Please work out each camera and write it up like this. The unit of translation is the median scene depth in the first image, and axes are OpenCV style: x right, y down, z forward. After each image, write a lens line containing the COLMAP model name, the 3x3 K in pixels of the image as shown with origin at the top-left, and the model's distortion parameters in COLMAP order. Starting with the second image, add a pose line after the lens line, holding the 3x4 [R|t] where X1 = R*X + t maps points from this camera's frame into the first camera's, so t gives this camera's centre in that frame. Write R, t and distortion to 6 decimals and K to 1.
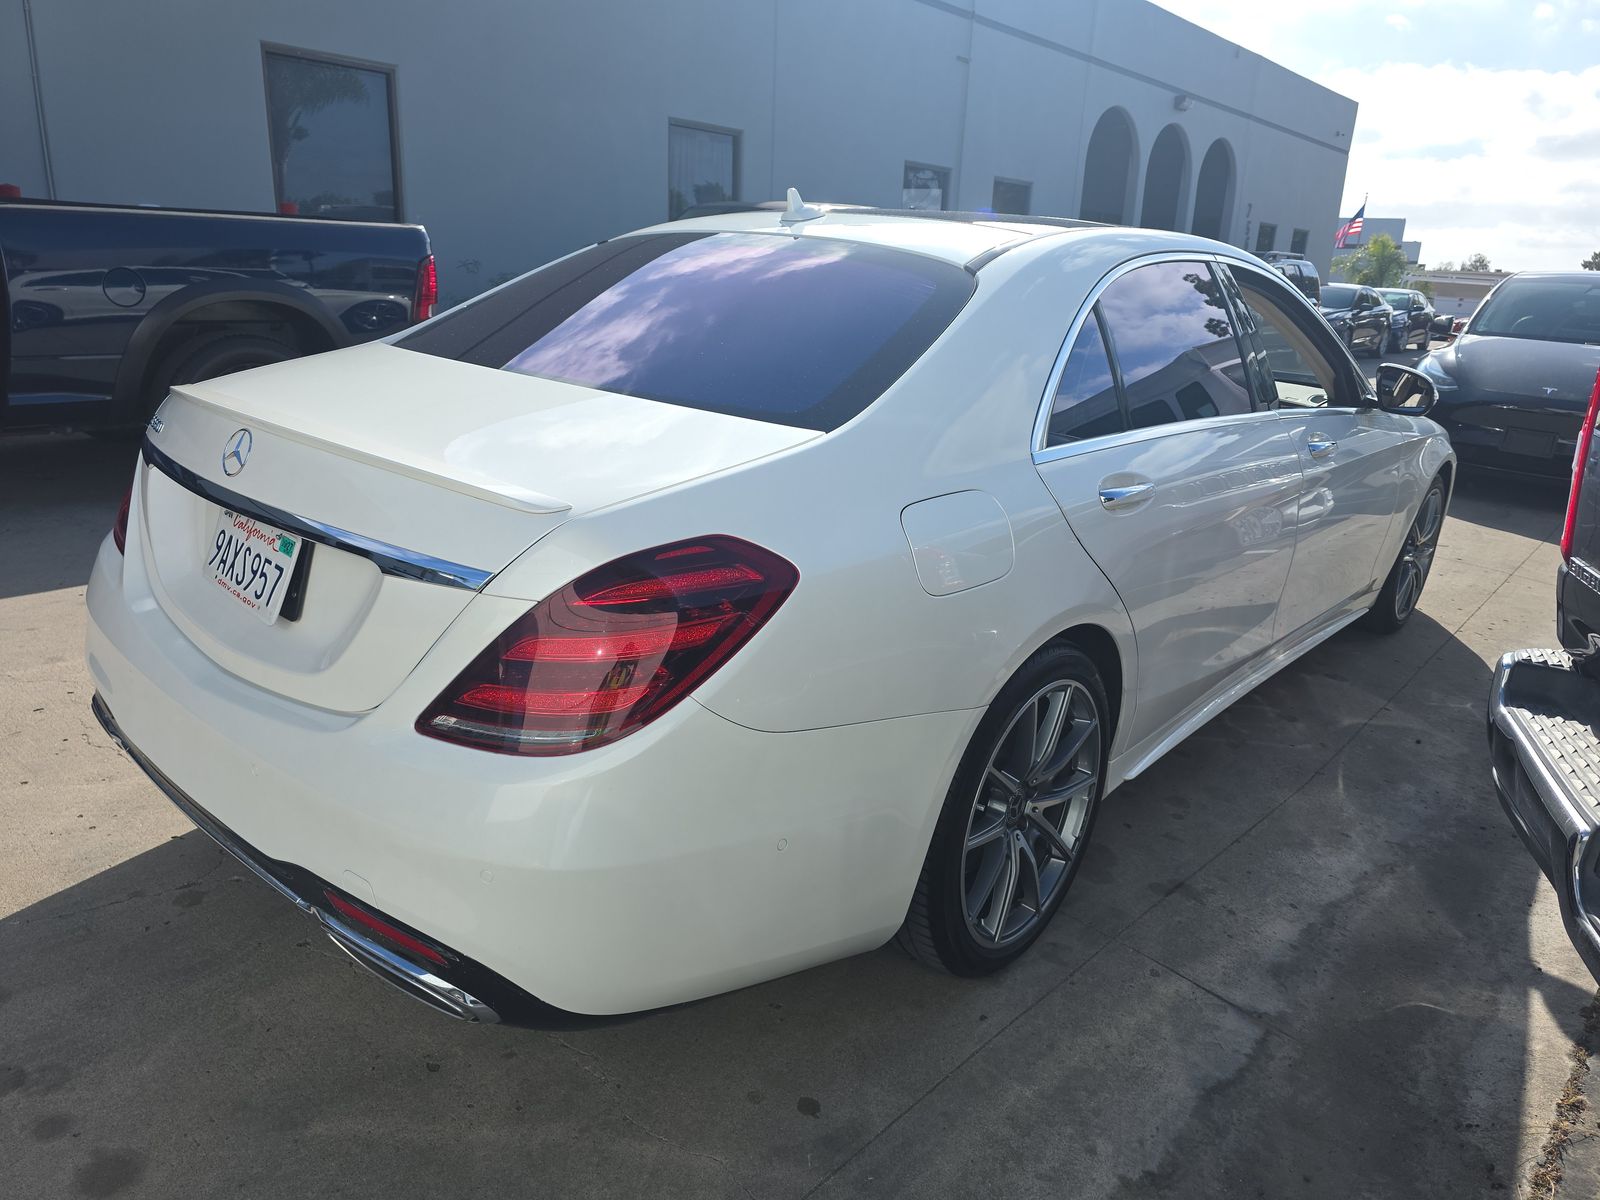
lens RADIAL K [[1094.4, 0, 796.8], [0, 1094.4, 599.6], [0, 0, 1]] dist [0.027471, -0.018369]
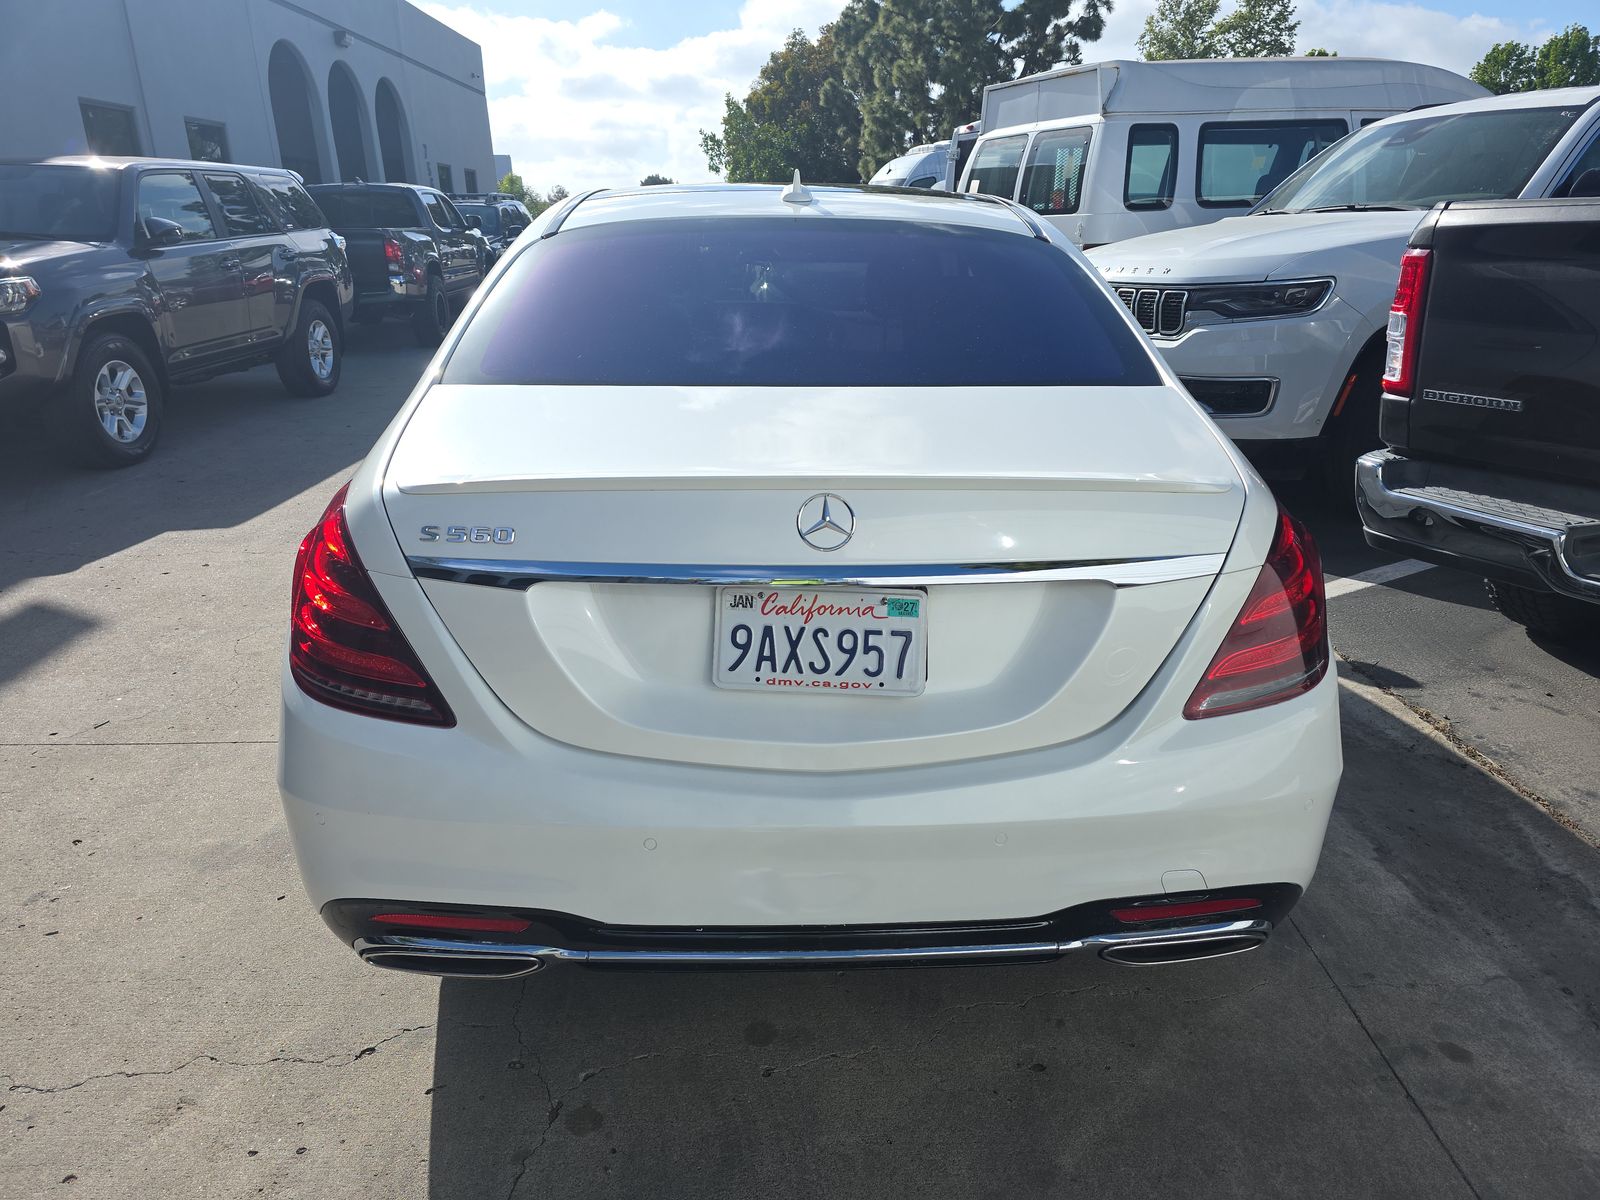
lens RADIAL K [[1094.4, 0, 802.6], [0, 1094.4, 592.0], [0, 0, 1]] dist [0.027471, -0.018369]
pose [[0.713841, -0.276270, 0.643510, -0.134823], [0.246656, 0.959200, 0.138188, -0.025187], [-0.655432, 0.060082, 0.752860, 0.046736]]
